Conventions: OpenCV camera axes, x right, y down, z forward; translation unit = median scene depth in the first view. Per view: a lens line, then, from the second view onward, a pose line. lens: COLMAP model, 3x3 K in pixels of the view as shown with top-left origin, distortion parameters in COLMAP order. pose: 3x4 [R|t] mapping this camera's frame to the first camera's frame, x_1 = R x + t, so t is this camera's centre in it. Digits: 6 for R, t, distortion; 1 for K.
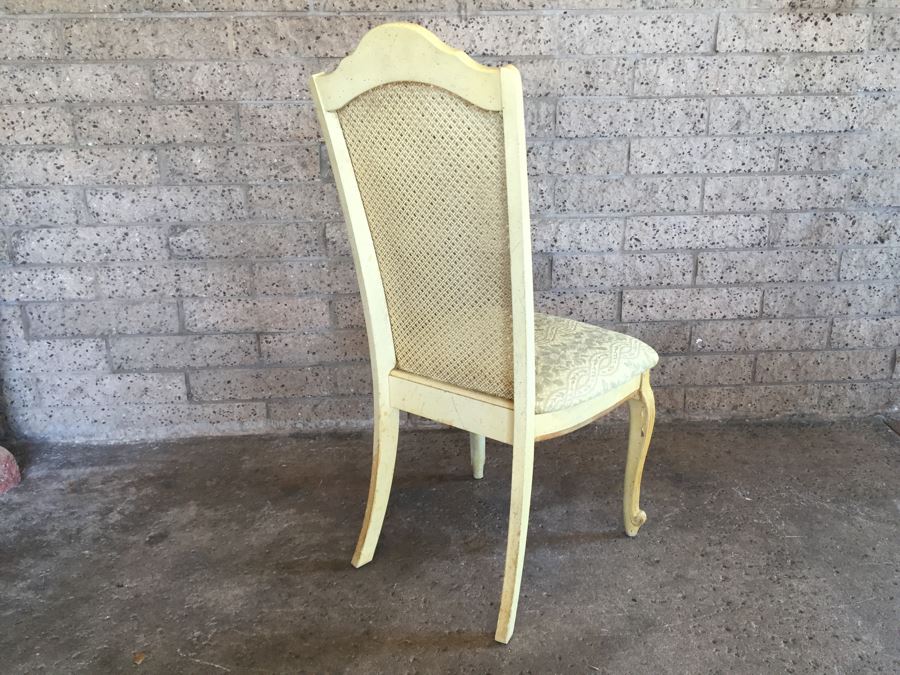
lens RADIAL K [[772.9, 0, 450.5], [0, 772.9, 331.8], [0, 0, 1]] dist [0.095919, -0.138820]
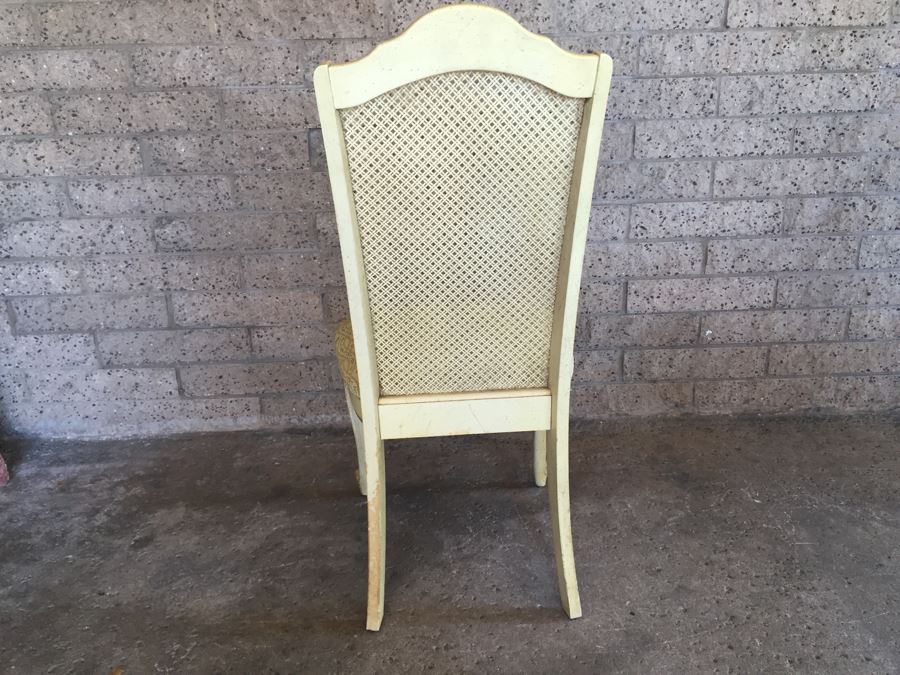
lens RADIAL K [[772.9, 0, 448.9], [0, 772.9, 331.7], [0, 0, 1]] dist [0.095919, -0.138820]
pose [[0.999608, -0.003892, -0.027741, 0.030020], [0.004804, 0.999447, 0.032907, -0.024793], [0.027597, -0.033027, 0.999073, 0.039924]]
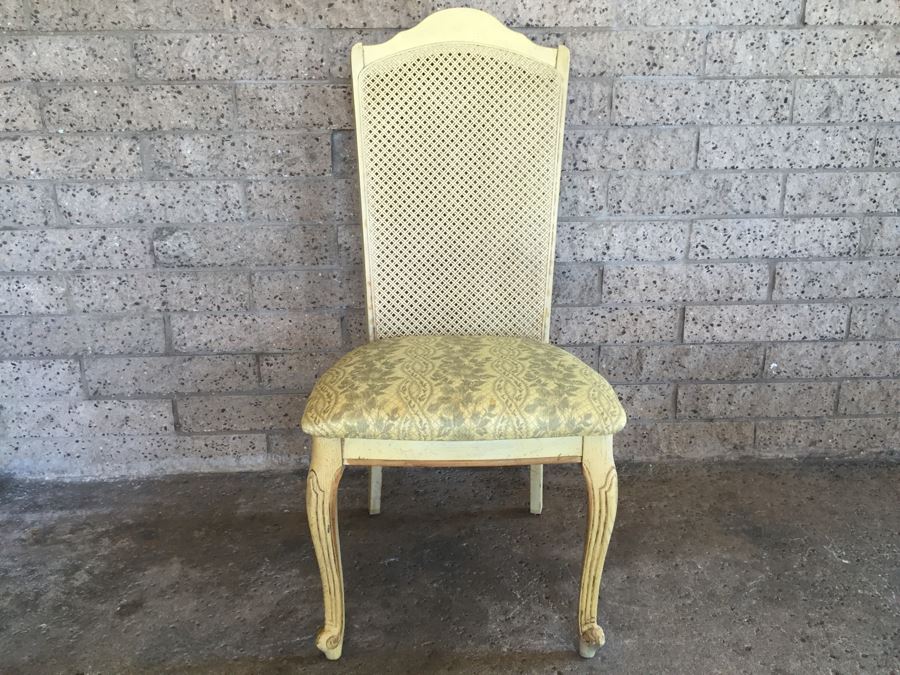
lens RADIAL K [[772.9, 0, 448.9], [0, 772.9, 329.5], [0, 0, 1]] dist [0.095919, -0.138820]
pose [[0.999909, 0.006591, -0.011783, -0.028590], [-0.006700, 0.999935, -0.009246, -0.019648], [0.011721, 0.009324, 0.999888, 0.155289]]
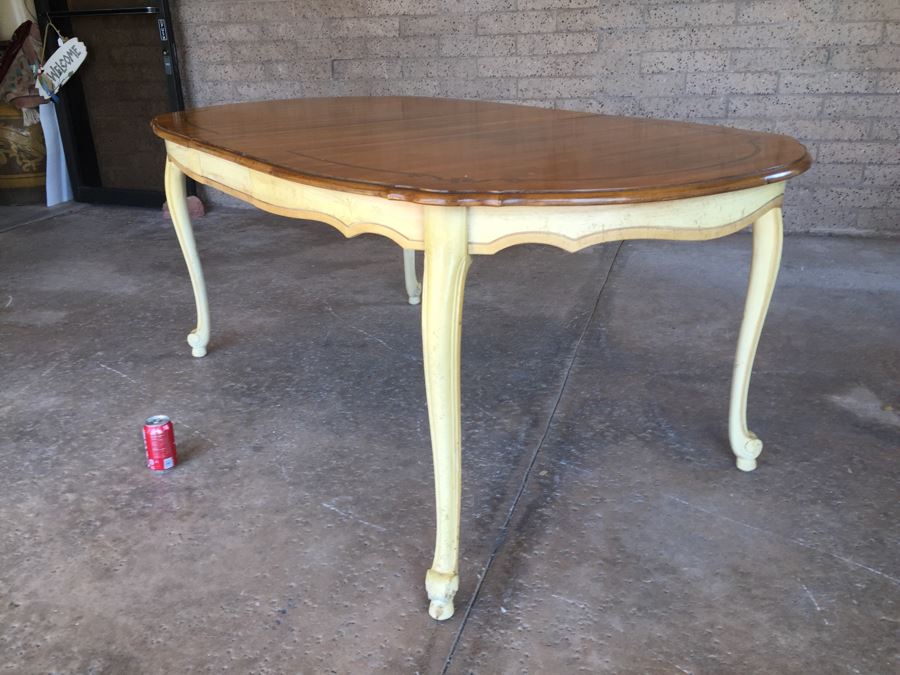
lens RADIAL K [[772.9, 0, 450.2], [0, 772.9, 335.3], [0, 0, 1]] dist [0.095919, -0.138820]
pose [[0.932610, 0.112640, -0.342857, 0.910102], [-0.090643, 0.992699, 0.079575, 0.286944], [0.349317, -0.043135, 0.936011, -0.859931]]
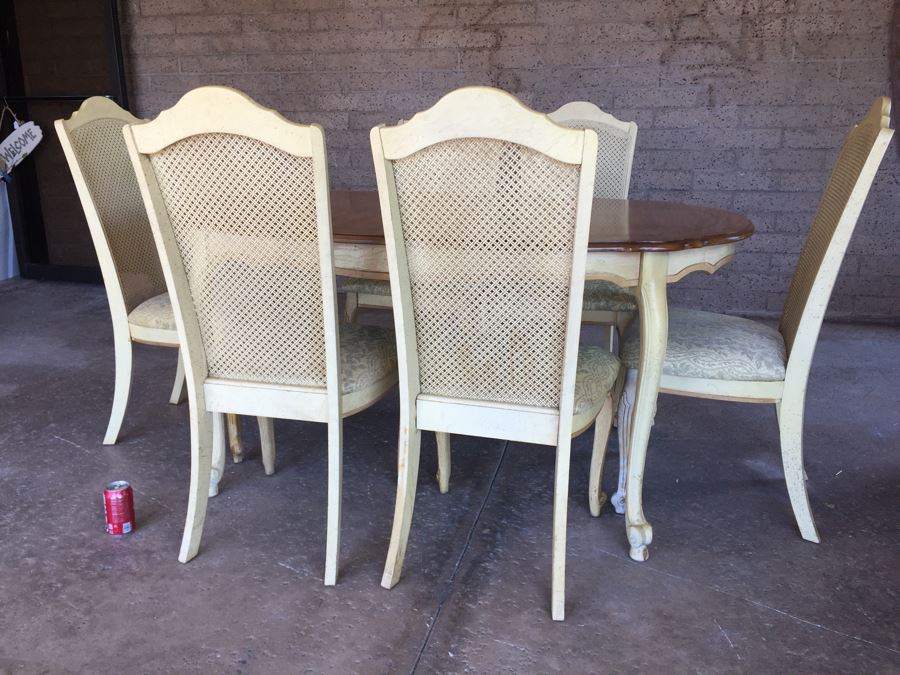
lens RADIAL K [[772.9, 0, 449.8], [0, 772.9, 335.3], [0, 0, 1]] dist [0.095919, -0.138820]
pose [[0.956403, 0.082643, -0.280112, 0.928246], [-0.094448, 0.995111, -0.028886, 0.296296], [0.276355, 0.054082, 0.959533, -0.943953]]
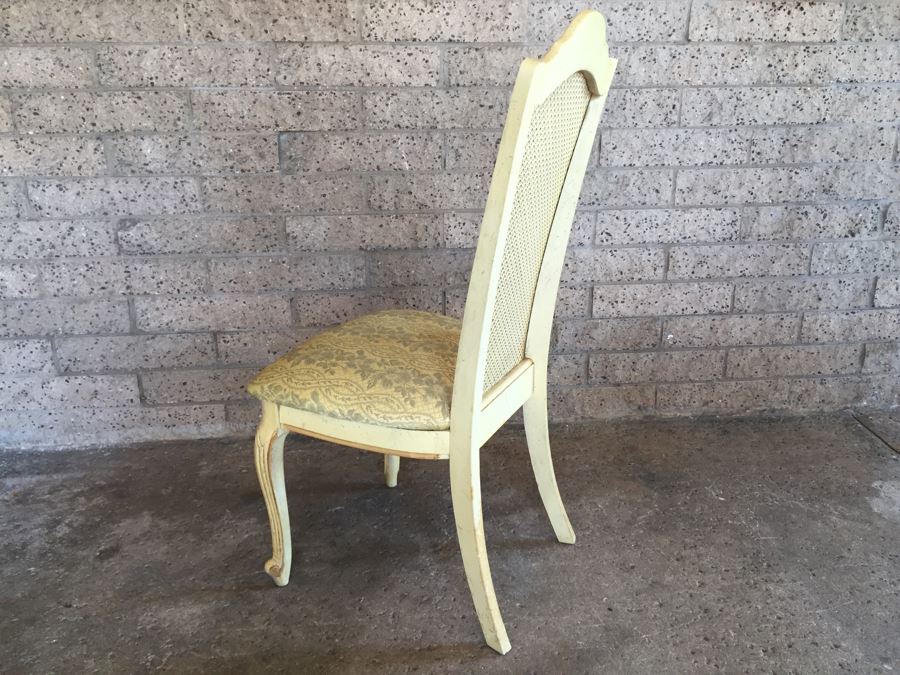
lens RADIAL K [[772.9, 0, 449.5], [0, 772.9, 331.5], [0, 0, 1]] dist [0.095919, -0.138820]
pose [[0.998940, -0.006824, 0.045523, -0.004189], [0.006100, 0.999853, 0.016038, -0.013610], [-0.045626, -0.015743, 0.998835, 0.035667]]
